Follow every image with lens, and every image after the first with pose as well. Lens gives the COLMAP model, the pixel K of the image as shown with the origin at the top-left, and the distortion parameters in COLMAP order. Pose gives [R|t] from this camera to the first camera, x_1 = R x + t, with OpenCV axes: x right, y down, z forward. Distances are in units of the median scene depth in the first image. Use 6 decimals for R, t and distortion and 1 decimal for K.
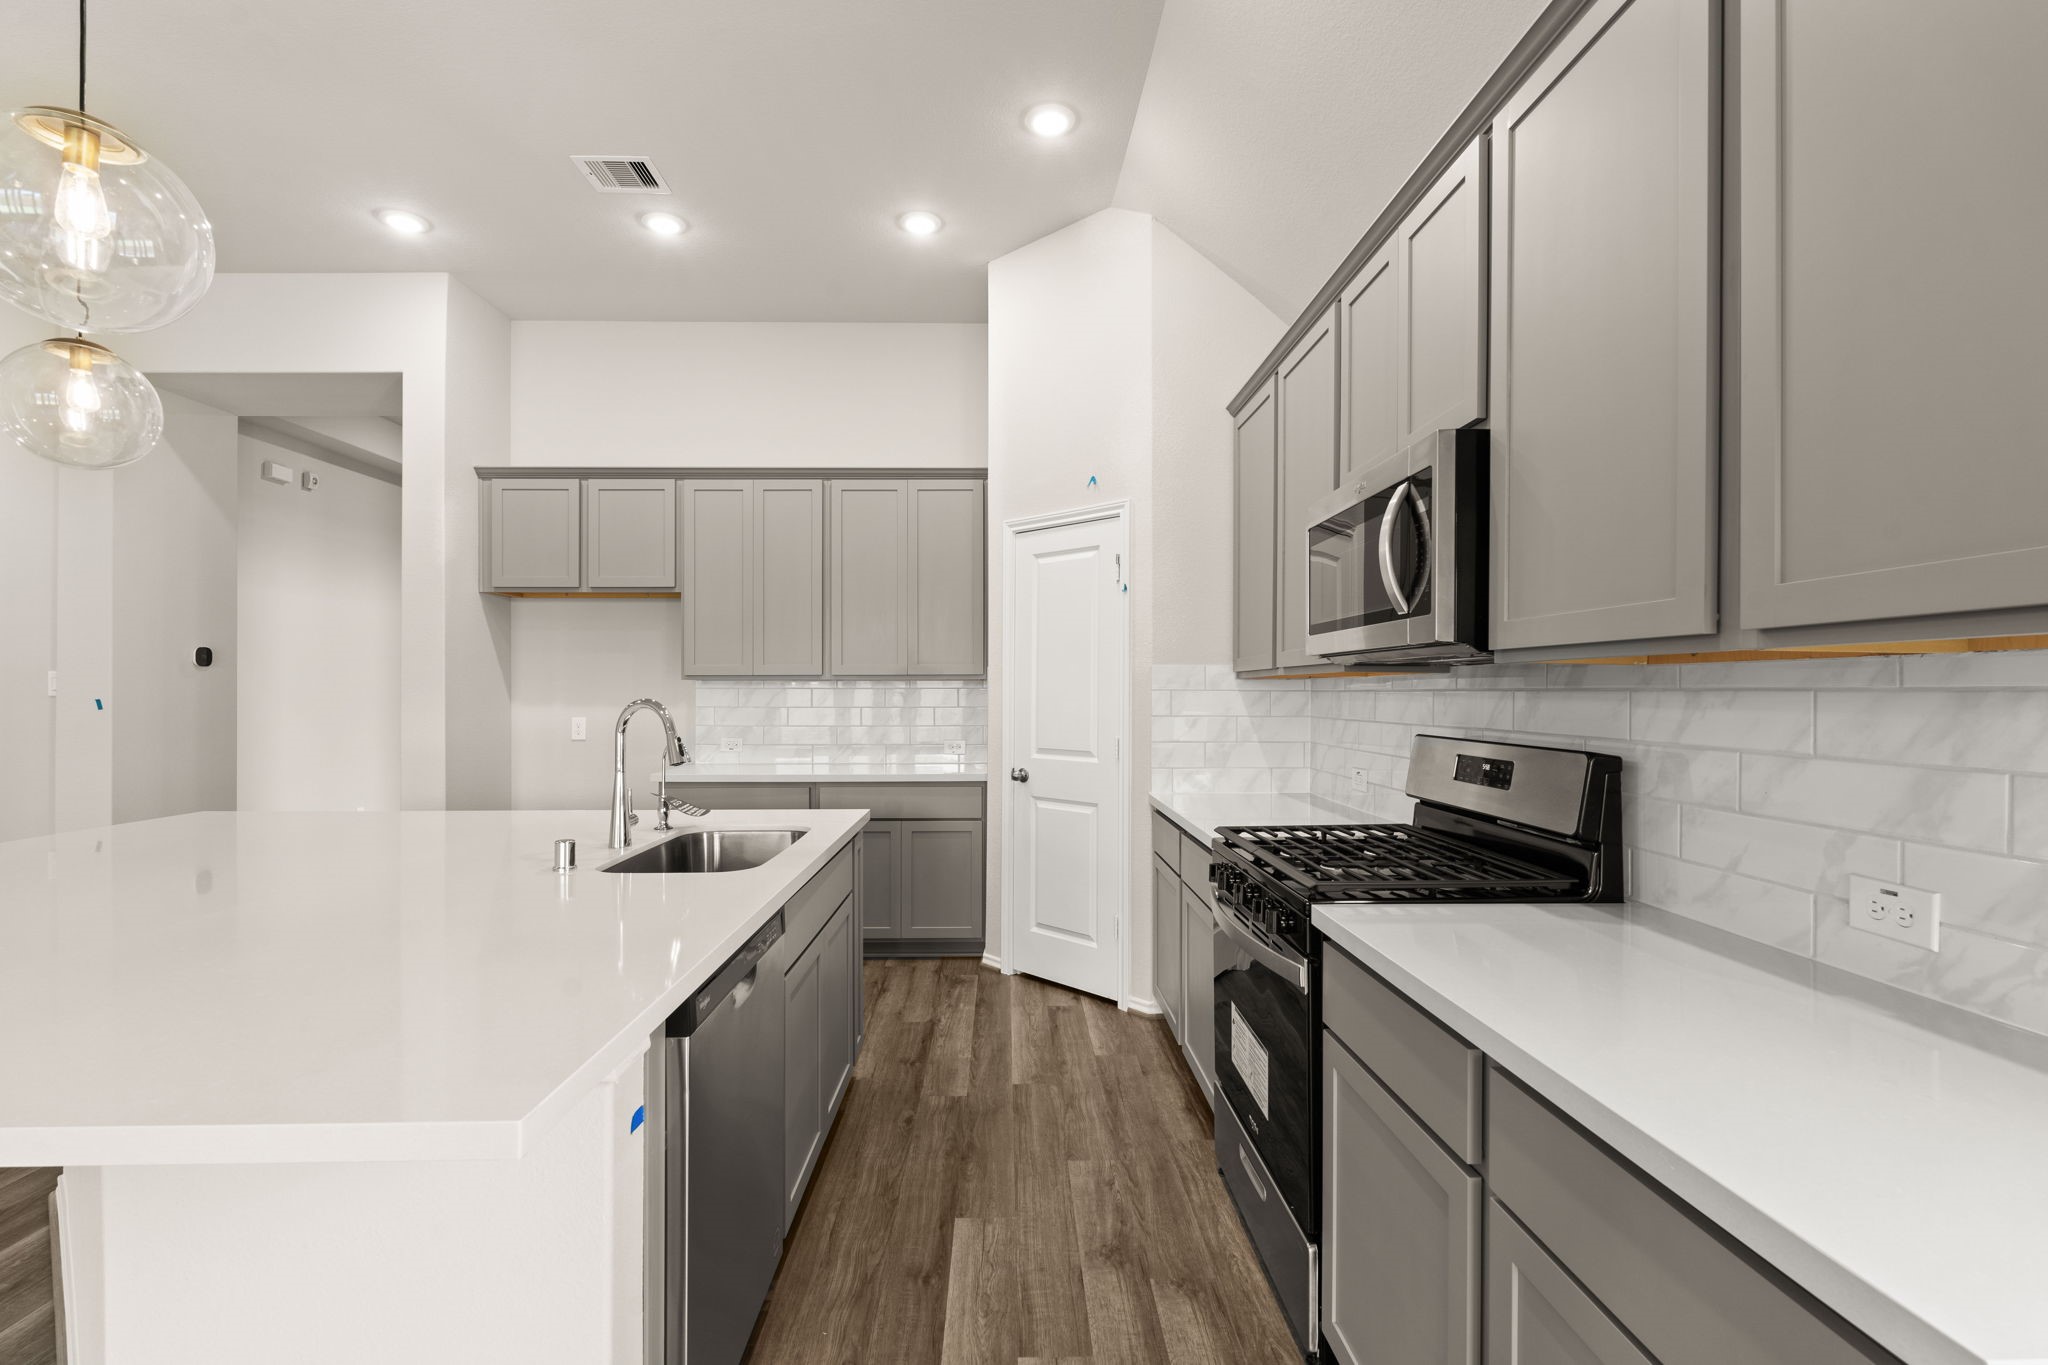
lens RADIAL K [[907.2, 0, 1024.7], [0, 907.2, 688.0], [0, 0, 1]] dist [-0.000408, 0.000166]
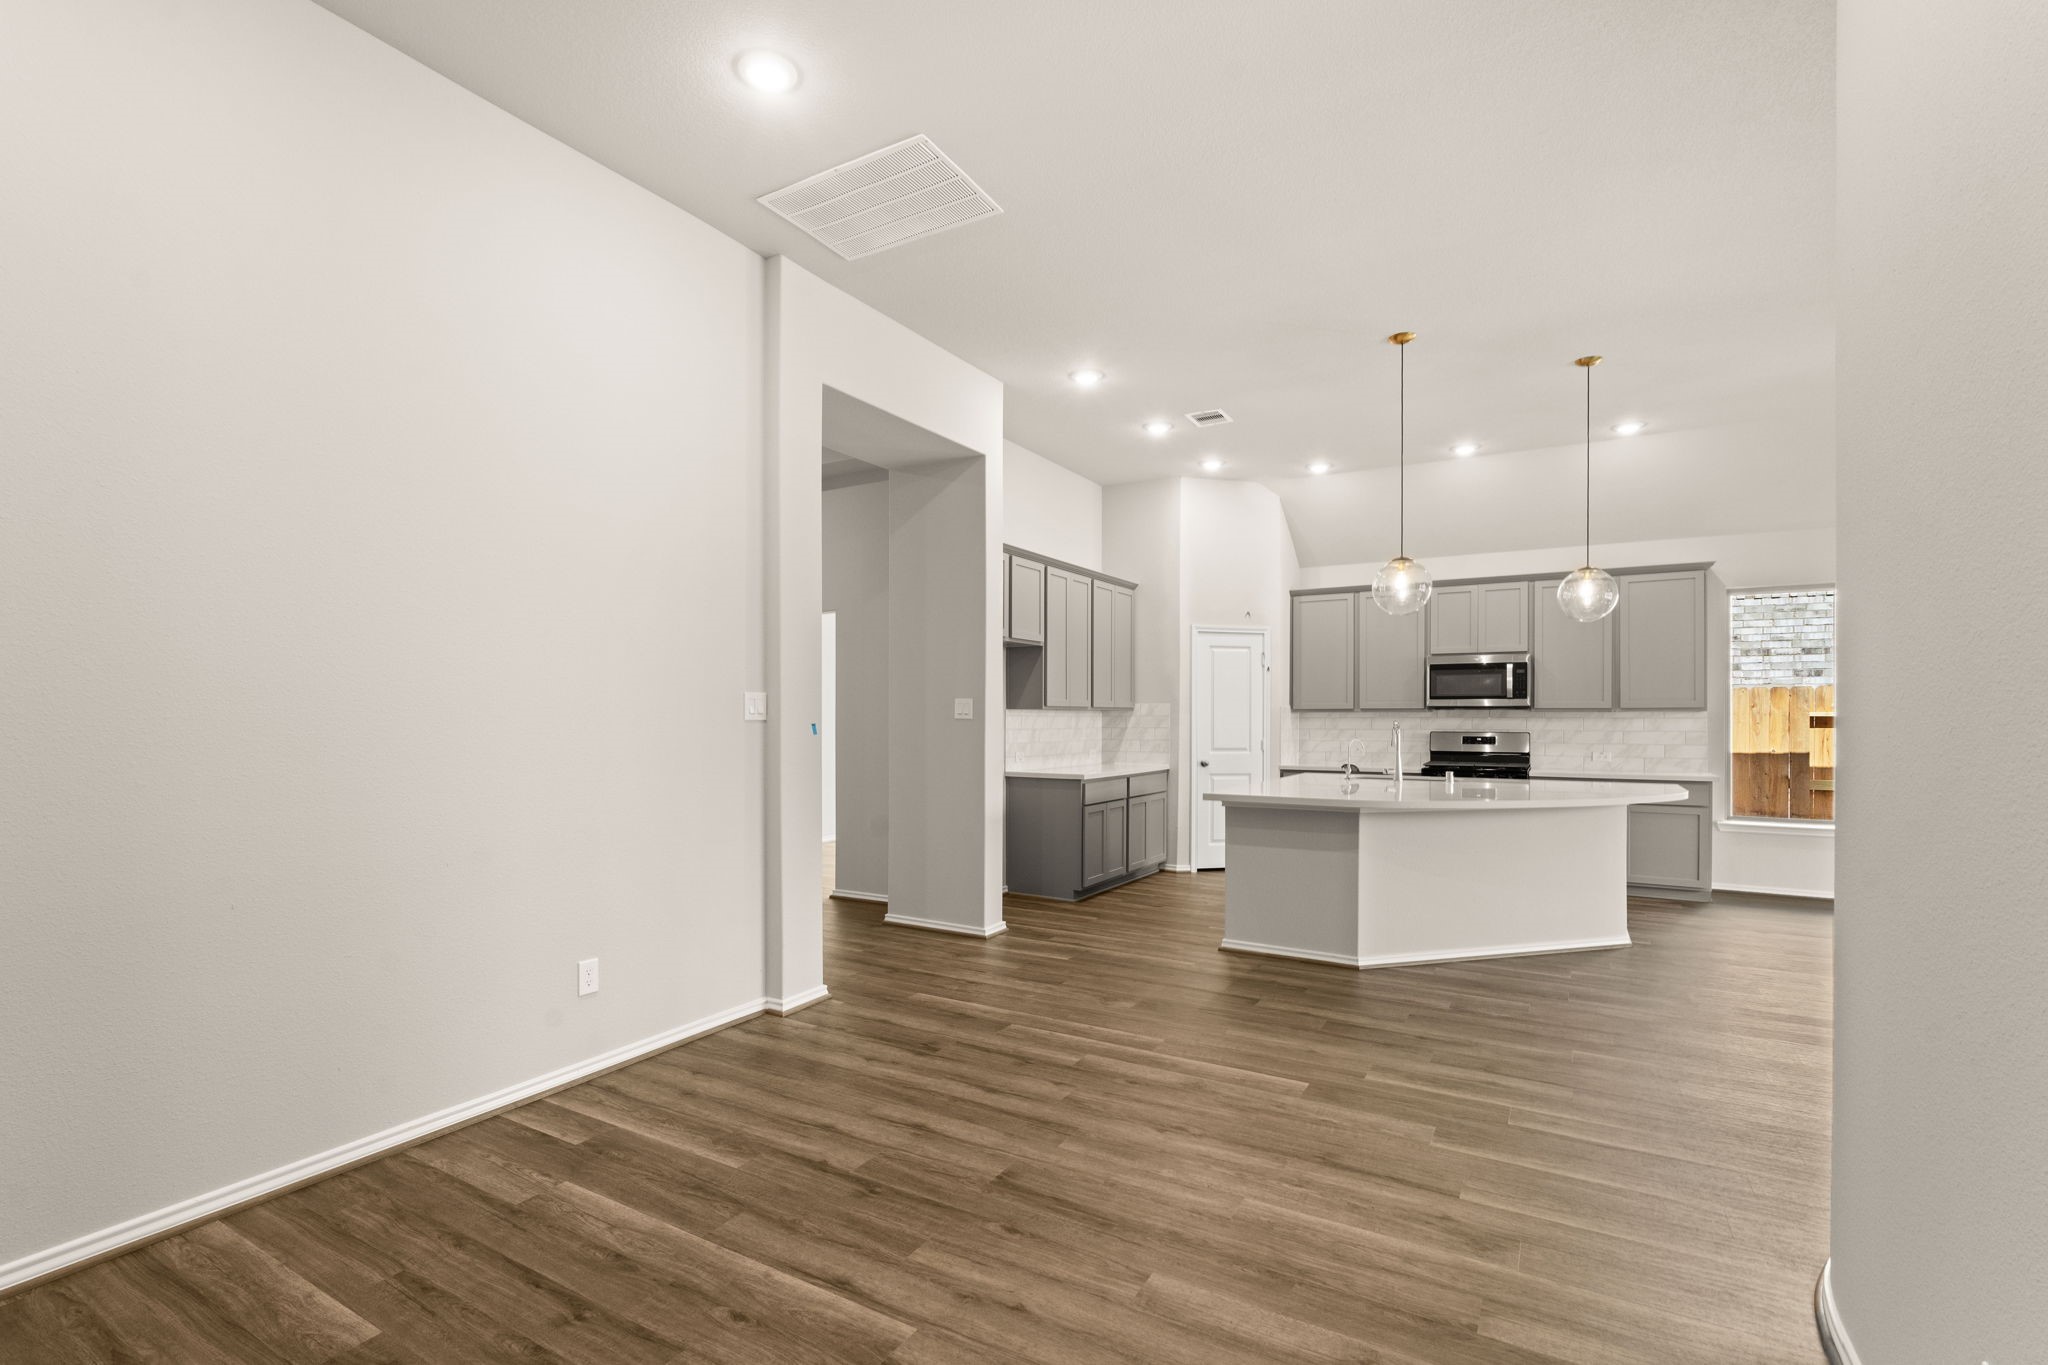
lens RADIAL K [[929.1, 0, 1019.2], [0, 929.1, 724.3], [0, 0, 1]] dist [0.000307, 0.000112]
pose [[0.525900, -0.006088, 0.850524, -2.016850], [-0.002896, 0.999956, 0.008949, 0.000745], [-0.850541, -0.007169, 0.525859, 0.354626]]
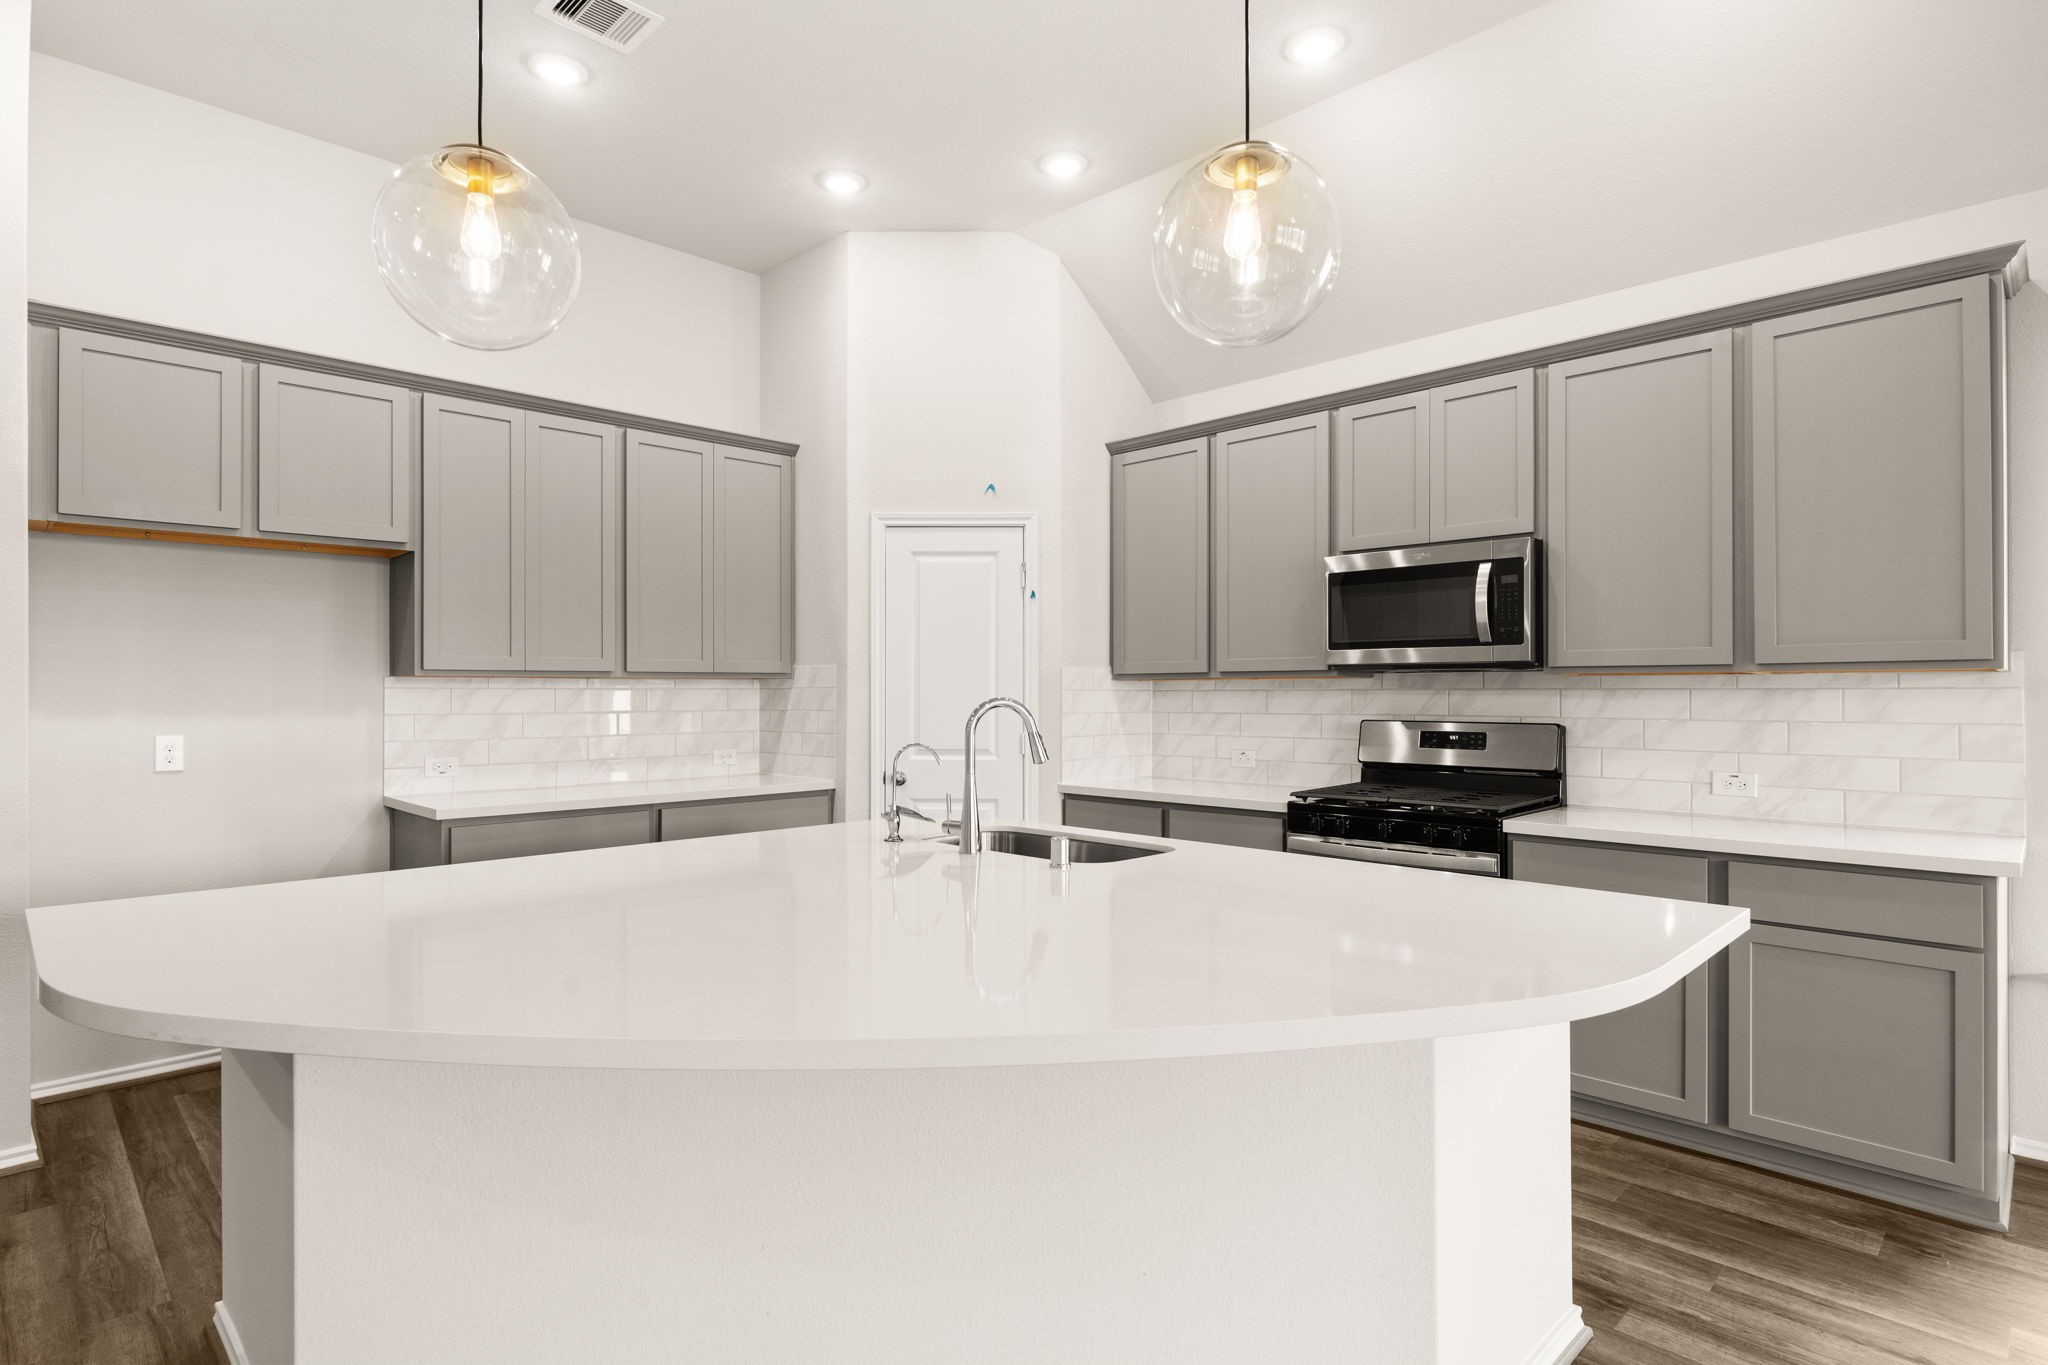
lens RADIAL K [[1047.9, 0, 1029.9], [0, 1047.9, 693.9], [0, 0, 1]] dist [0.001818, 0.000526]
pose [[0.723342, -0.003199, 0.690482, -0.746122], [-0.000063, 0.999989, 0.004699, 0.000956], [-0.690490, -0.003442, 0.723334, 0.103899]]
